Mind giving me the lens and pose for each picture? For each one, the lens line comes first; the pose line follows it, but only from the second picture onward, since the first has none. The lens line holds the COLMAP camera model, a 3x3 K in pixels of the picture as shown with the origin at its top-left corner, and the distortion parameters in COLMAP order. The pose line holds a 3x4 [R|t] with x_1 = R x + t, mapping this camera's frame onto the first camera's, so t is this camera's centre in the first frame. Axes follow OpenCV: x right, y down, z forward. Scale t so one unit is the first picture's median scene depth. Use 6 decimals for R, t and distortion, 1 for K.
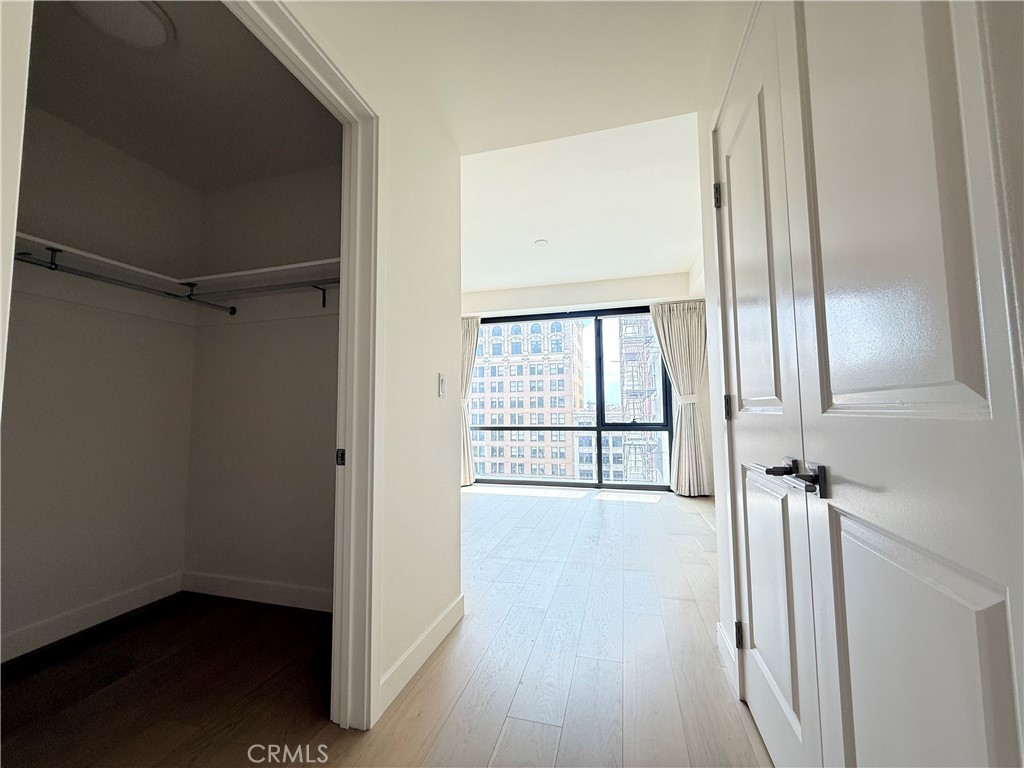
lens RADIAL K [[409.6, 0, 512.0], [0, 409.6, 384.0], [0, 0, 1]] dist [0.001478, 0.000247]
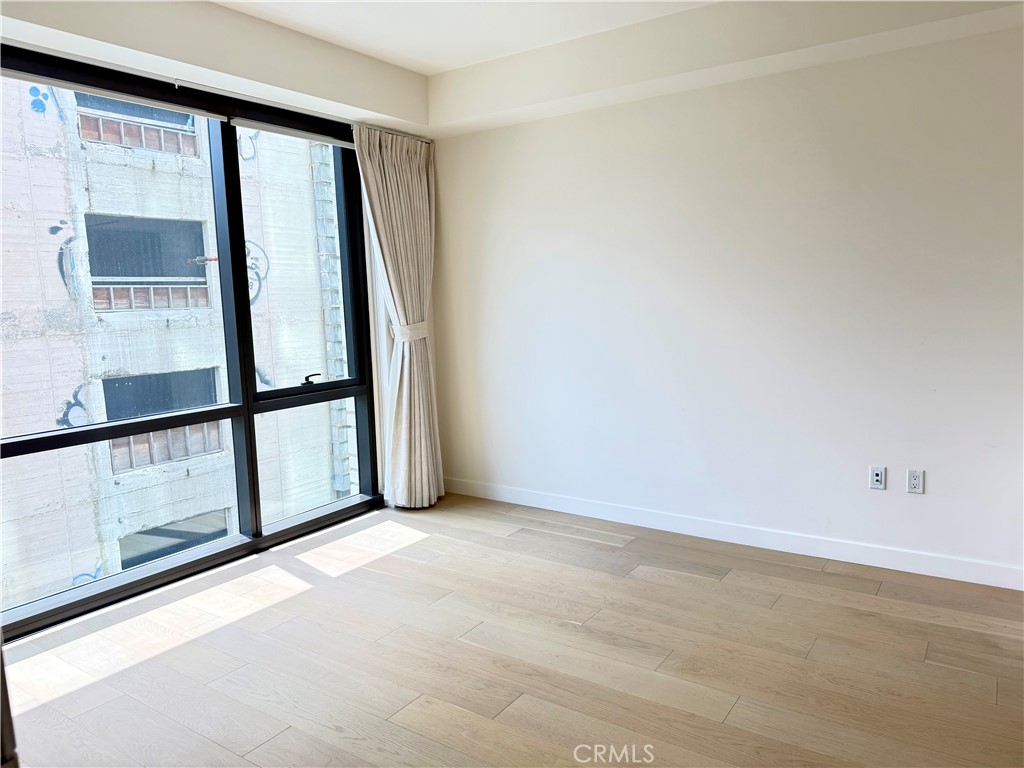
lens RADIAL K [[716.4, 0, 510.3], [0, 716.4, 389.5], [0, 0, 1]] dist [0.140420, -0.202443]
pose [[0.347016, -0.117695, 0.930445, -0.401313], [-0.033270, 0.989925, 0.137627, -0.020226], [-0.937269, -0.078715, 0.339604, 0.568874]]
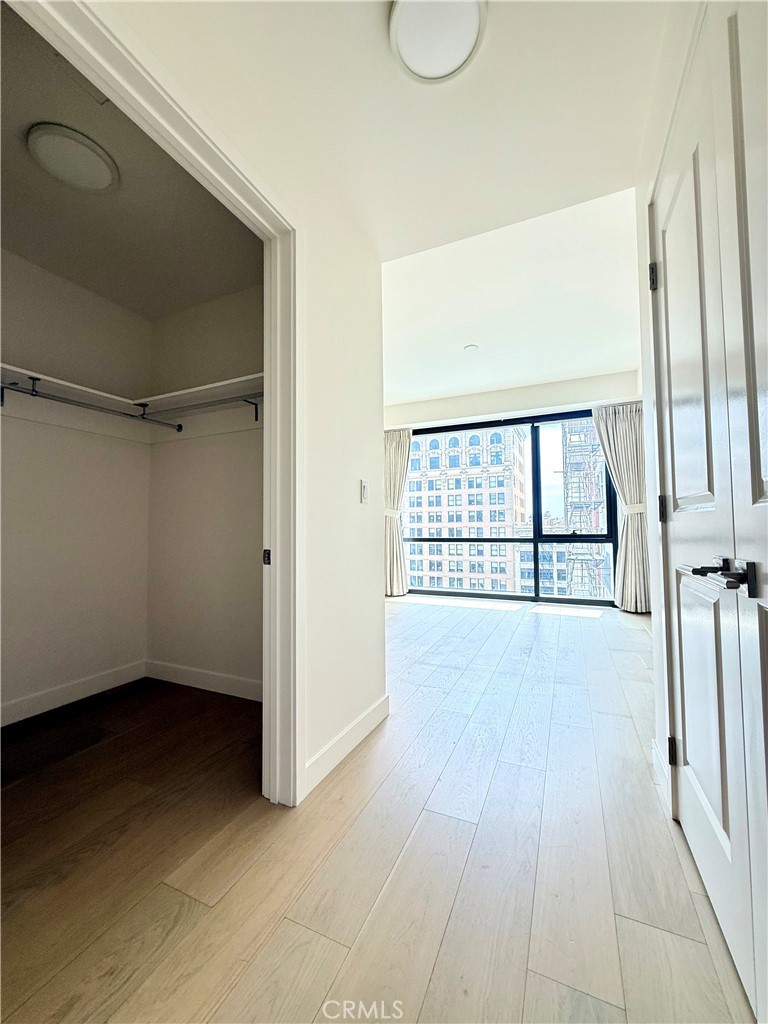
lens RADIAL K [[409.6, 0, 386.6], [0, 409.6, 511.2], [0, 0, 1]] dist [0.001478, 0.000247]
pose [[0.988002, -0.006462, -0.154308, 0.017088], [0.011264, 0.999478, 0.030267, 0.008582], [0.154032, -0.031642, 0.987559, -0.002499]]
